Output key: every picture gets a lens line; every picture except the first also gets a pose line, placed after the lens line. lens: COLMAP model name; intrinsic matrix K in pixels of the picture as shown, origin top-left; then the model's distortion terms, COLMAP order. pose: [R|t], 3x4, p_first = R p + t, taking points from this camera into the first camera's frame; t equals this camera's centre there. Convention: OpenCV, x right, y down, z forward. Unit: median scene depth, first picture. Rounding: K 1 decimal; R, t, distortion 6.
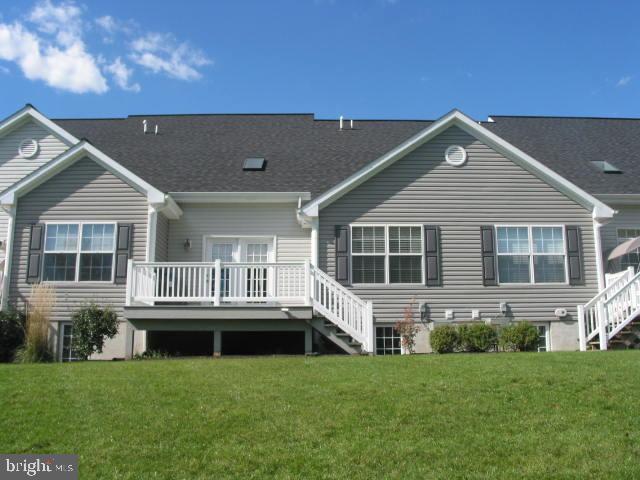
lens RADIAL K [[640.8, 0, 320.0], [0, 640.8, 240.0], [0, 0, 1]] dist [-0.209050, 0.354811]
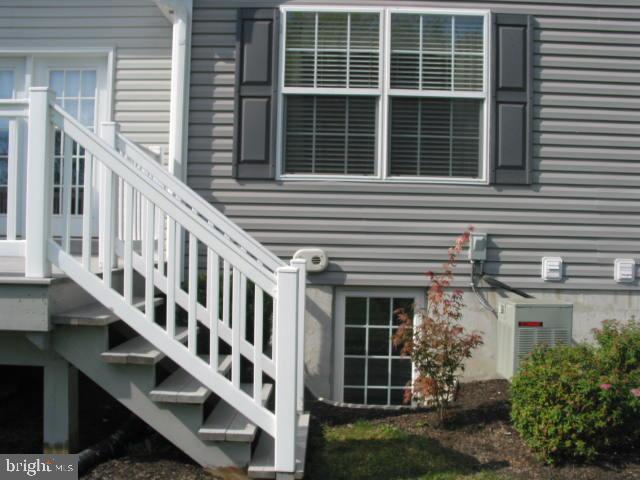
lens RADIAL K [[640.8, 0, 320.0], [0, 640.8, 240.0], [0, 0, 1]] dist [-0.209050, 0.354811]
pose [[0.999576, 0.022009, -0.019055, 0.078446], [-0.017720, 0.979306, 0.201606, 0.032336], [0.023098, -0.201183, 0.979281, 0.644352]]
